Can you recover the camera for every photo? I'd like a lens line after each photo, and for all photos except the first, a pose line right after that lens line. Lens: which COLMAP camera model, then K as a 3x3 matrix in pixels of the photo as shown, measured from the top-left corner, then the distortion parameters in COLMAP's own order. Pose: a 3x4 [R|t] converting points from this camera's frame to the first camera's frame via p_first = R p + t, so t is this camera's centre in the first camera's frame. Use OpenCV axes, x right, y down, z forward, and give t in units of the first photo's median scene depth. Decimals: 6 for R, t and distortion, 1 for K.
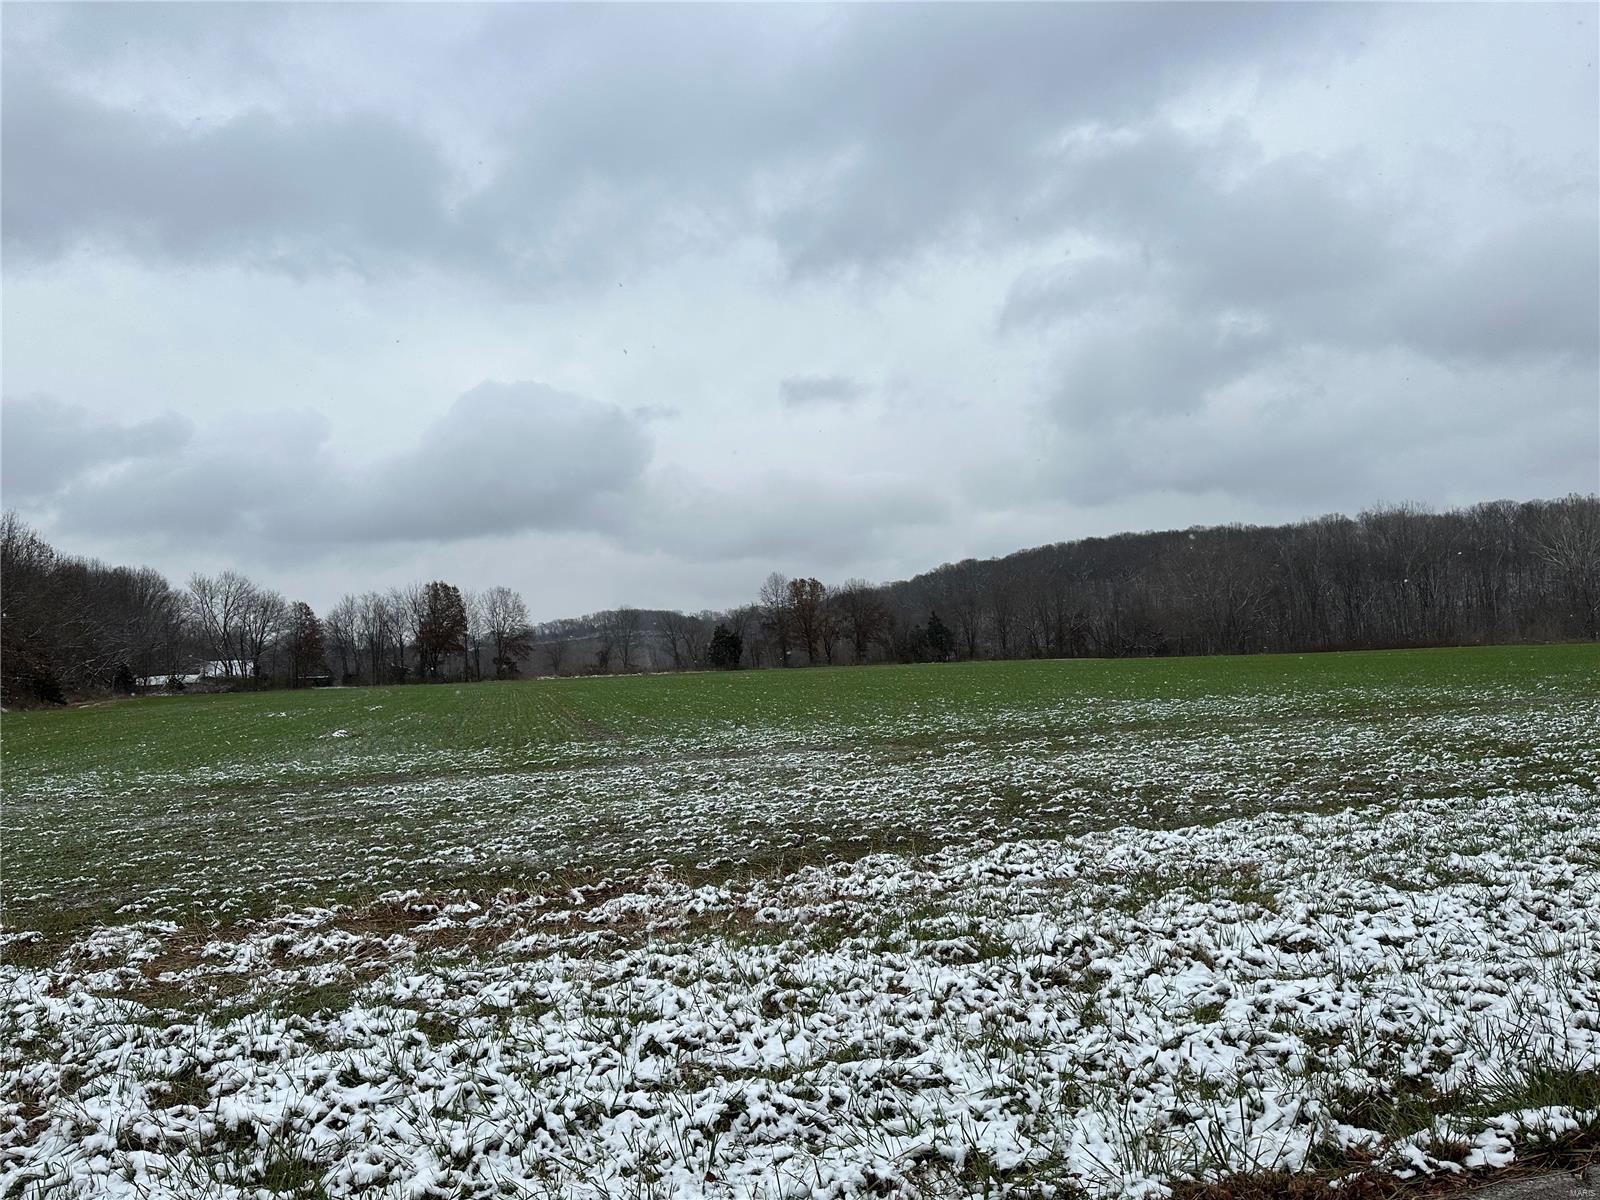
lens RADIAL K [[1112.9, 0, 801.8], [0, 1112.9, 614.6], [0, 0, 1]] dist [0.068770, -0.073336]
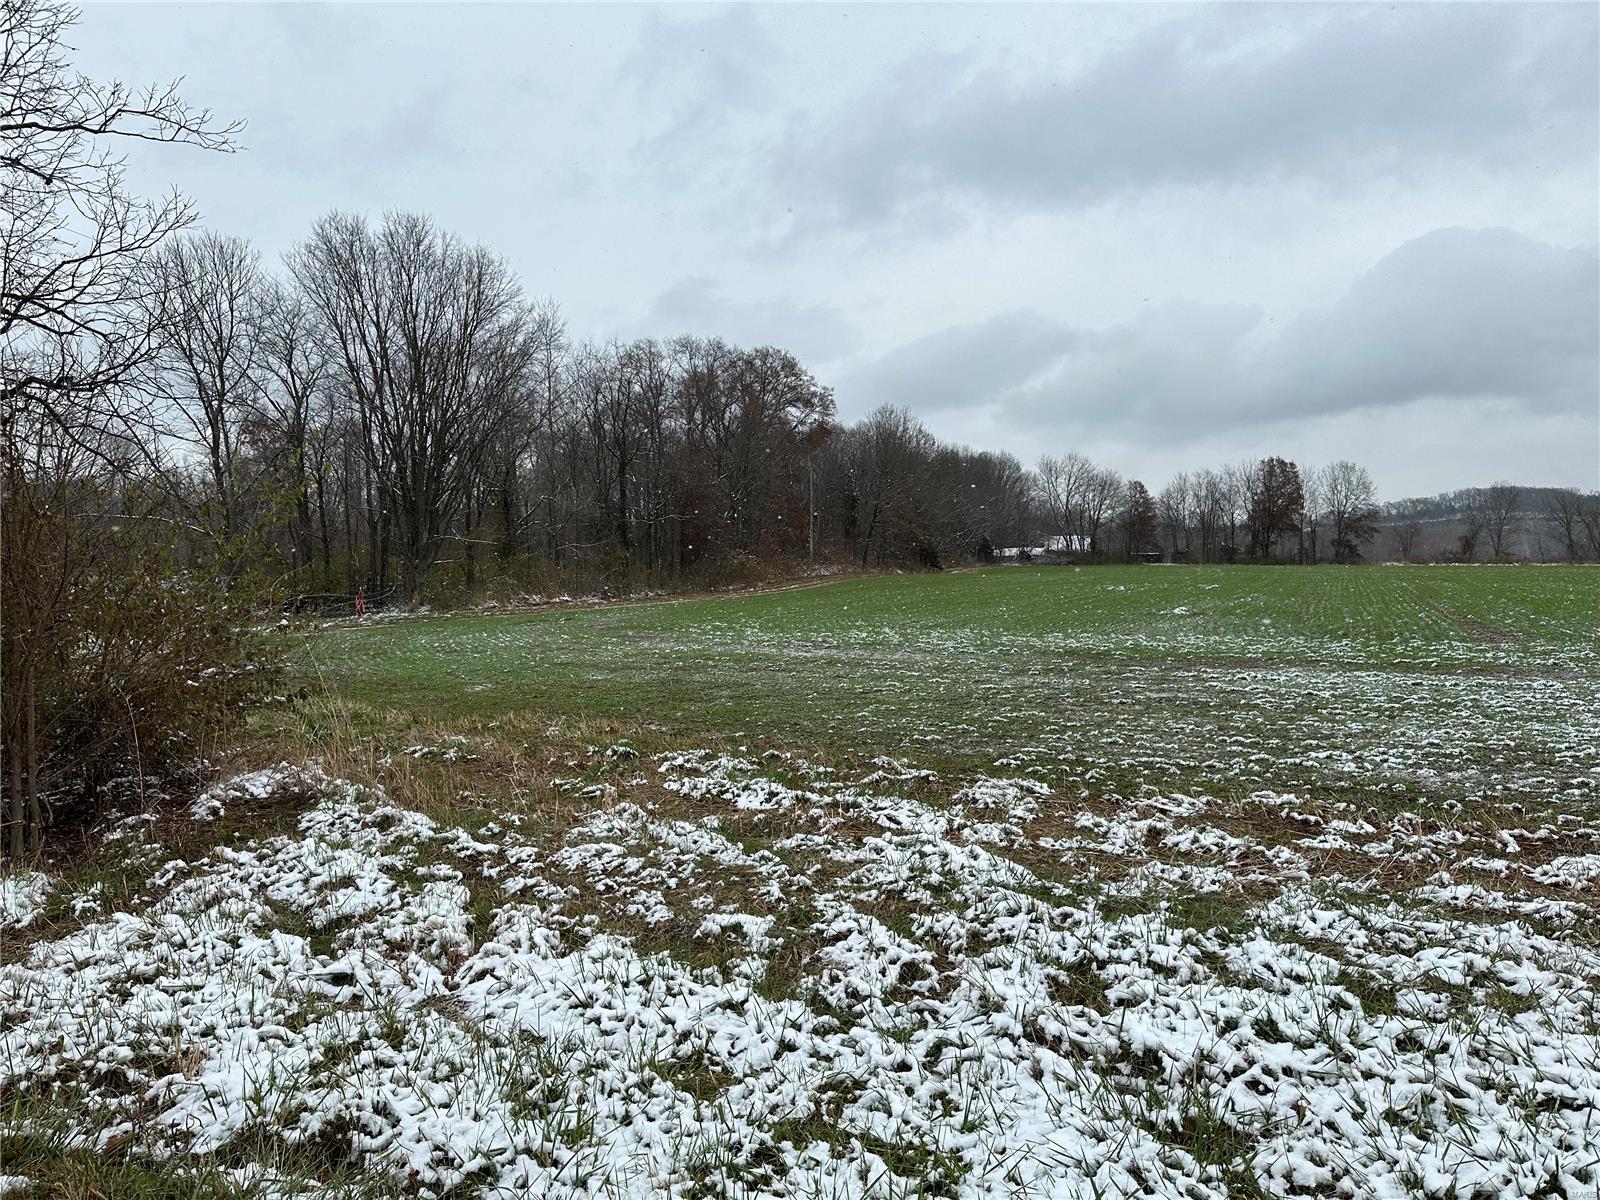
lens RADIAL K [[1112.9, 0, 804.5], [0, 1112.9, 593.0], [0, 0, 1]] dist [0.068770, -0.073336]
pose [[0.765828, 0.057855, -0.640438, -0.084106], [-0.001817, 0.996135, 0.087814, 0.011321], [0.643043, -0.066086, 0.762973, 0.097538]]
